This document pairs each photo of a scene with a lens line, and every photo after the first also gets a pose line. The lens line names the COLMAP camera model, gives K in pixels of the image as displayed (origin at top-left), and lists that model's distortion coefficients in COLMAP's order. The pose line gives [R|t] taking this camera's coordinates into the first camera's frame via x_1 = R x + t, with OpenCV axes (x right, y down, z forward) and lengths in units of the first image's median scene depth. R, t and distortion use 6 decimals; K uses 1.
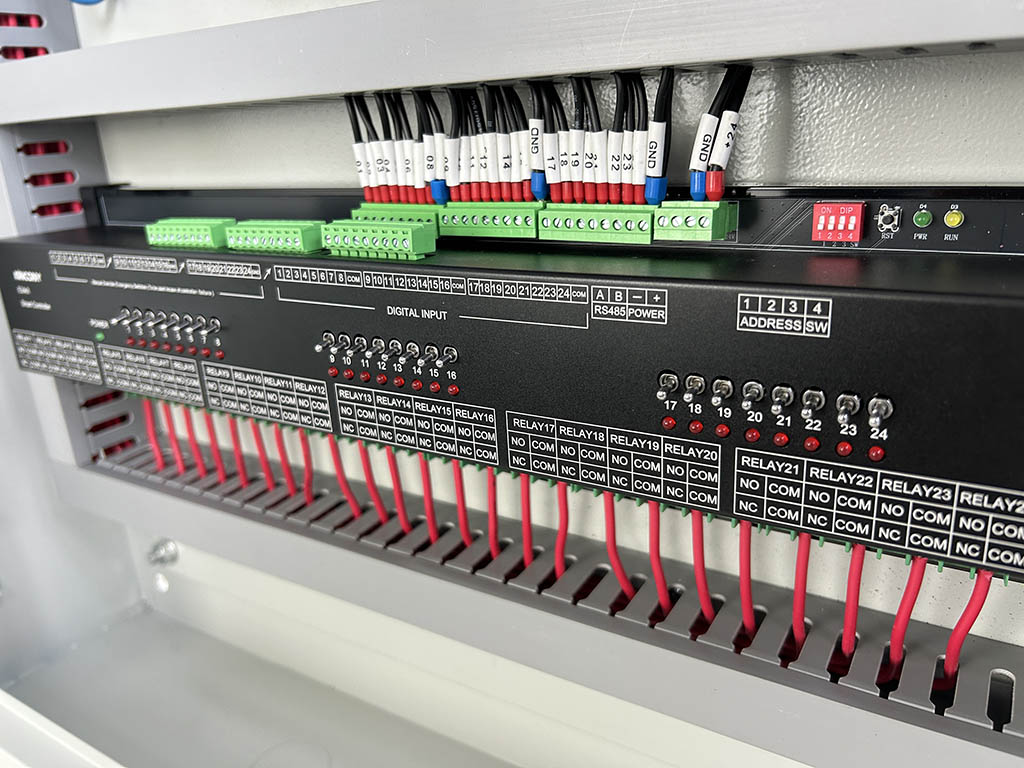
lens RADIAL K [[801.3, 0, 517.0], [0, 801.3, 384.3], [0, 0, 1]] dist [0.018206, -0.022524]
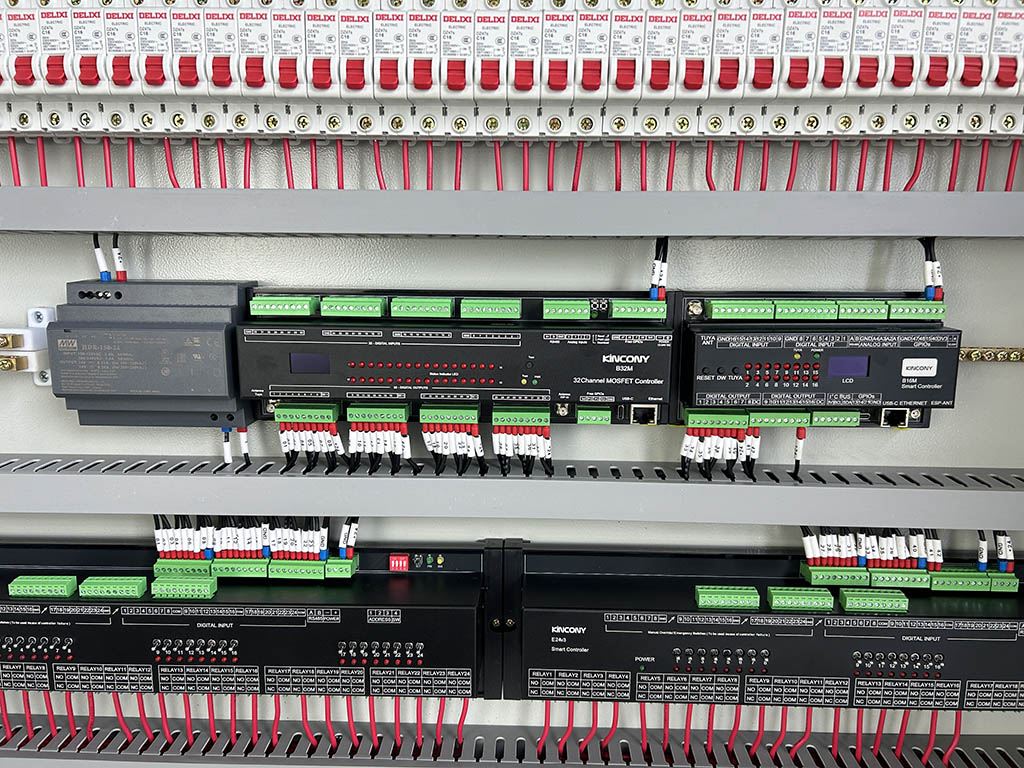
lens RADIAL K [[801.3, 0, 515.5], [0, 801.3, 389.1], [0, 0, 1]] dist [0.018206, -0.022524]
pose [[0.864743, -0.018533, 0.501873, -0.503765], [0.108959, 0.982439, -0.151461, -0.300711], [-0.490253, 0.185659, 0.851577, -1.330646]]
